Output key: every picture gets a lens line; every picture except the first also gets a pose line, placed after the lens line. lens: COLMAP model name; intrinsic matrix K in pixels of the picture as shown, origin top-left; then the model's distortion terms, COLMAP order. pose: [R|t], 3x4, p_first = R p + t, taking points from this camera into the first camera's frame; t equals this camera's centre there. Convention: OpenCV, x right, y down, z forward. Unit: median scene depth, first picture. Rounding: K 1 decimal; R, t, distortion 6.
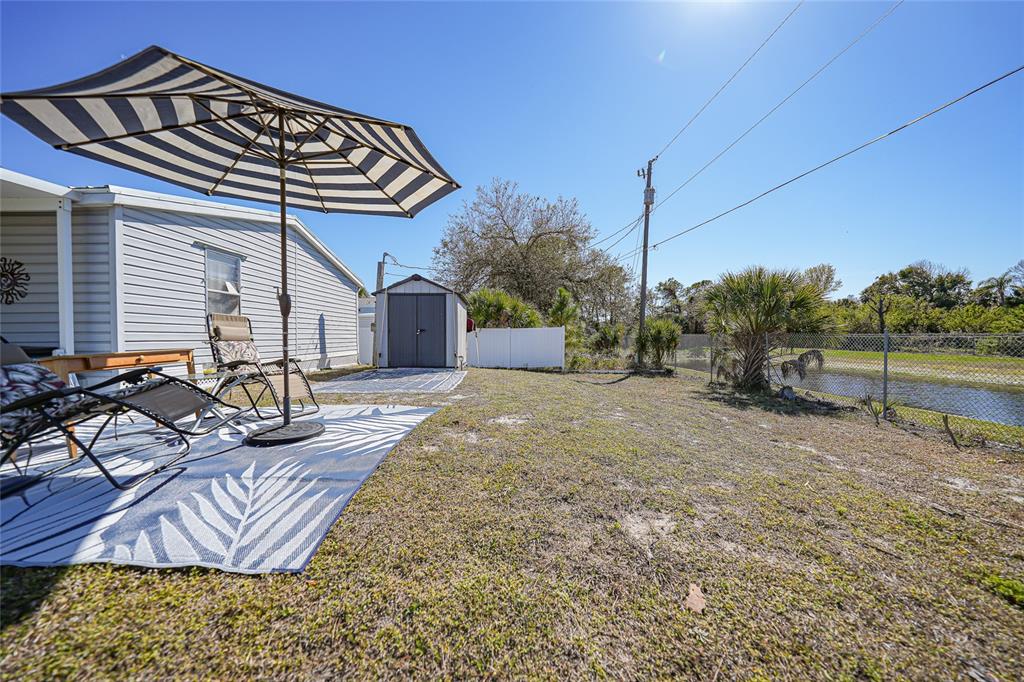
lens RADIAL K [[354.4, 0, 512.0], [0, 354.4, 341.0], [0, 0, 1]] dist [-0.024504, 0.005935]
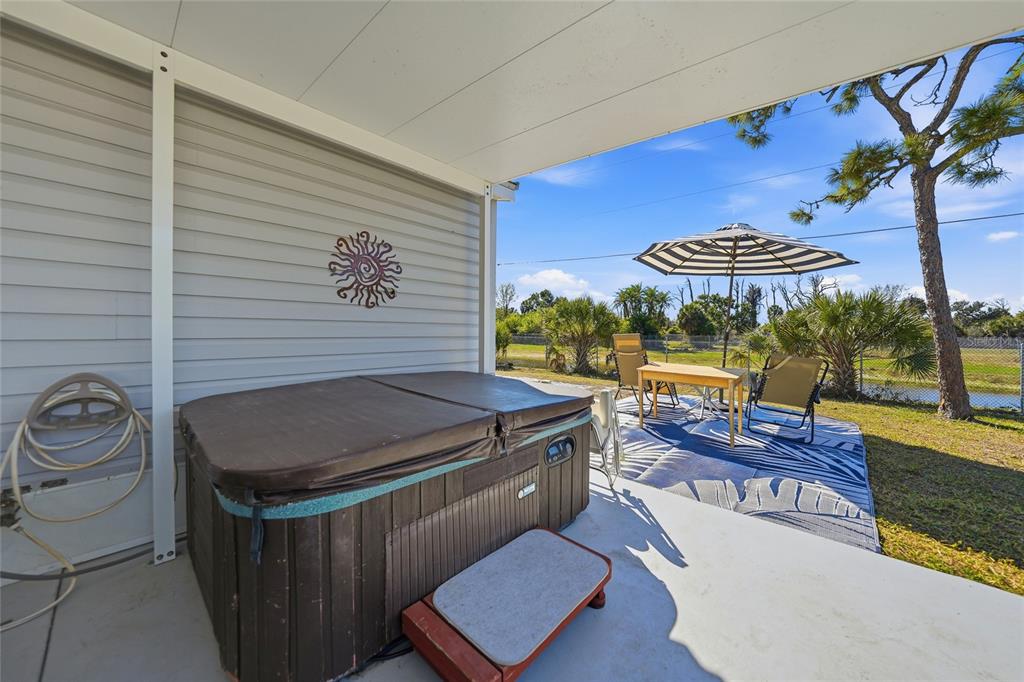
lens RADIAL K [[359.7, 0, 513.7], [0, 359.7, 337.5], [0, 0, 1]] dist [-0.023754, 0.006439]
pose [[0.674873, 0.001458, 0.737933, -1.191443], [-0.004035, 0.999990, 0.001715, -0.036821], [-0.737923, -0.004135, 0.674872, 0.251427]]
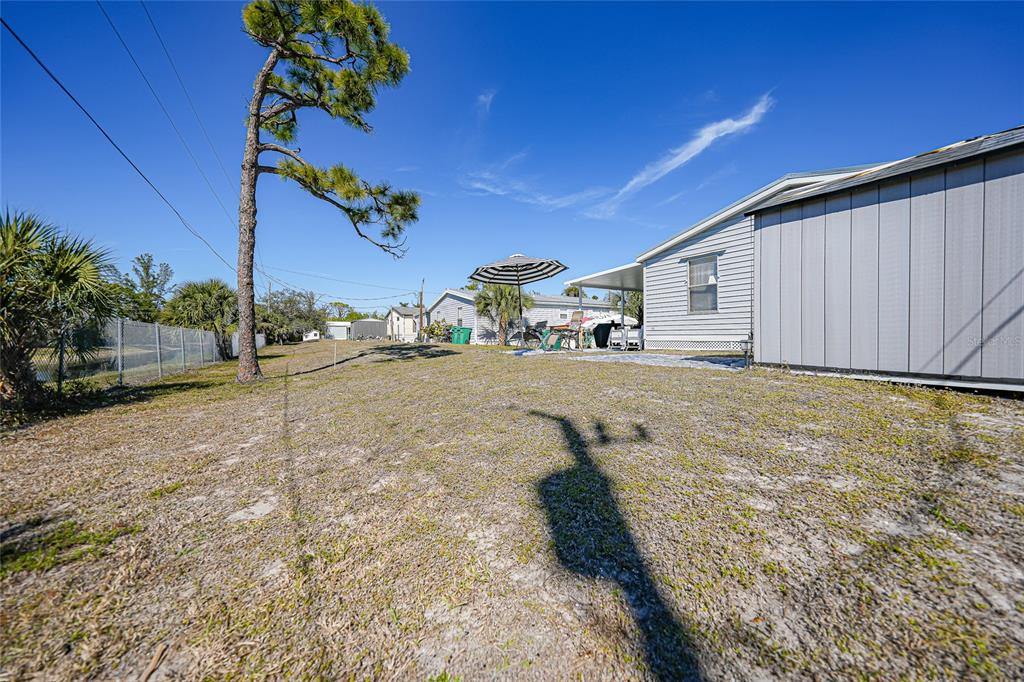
lens RADIAL K [[356.2, 0, 515.1], [0, 356.2, 338.3], [0, 0, 1]] dist [-0.026537, 0.006062]
pose [[-0.854624, 0.016185, -0.518995, 0.535444], [0.006401, 0.999767, 0.020638, 0.039277], [0.519207, 0.014316, -0.854528, 1.722820]]
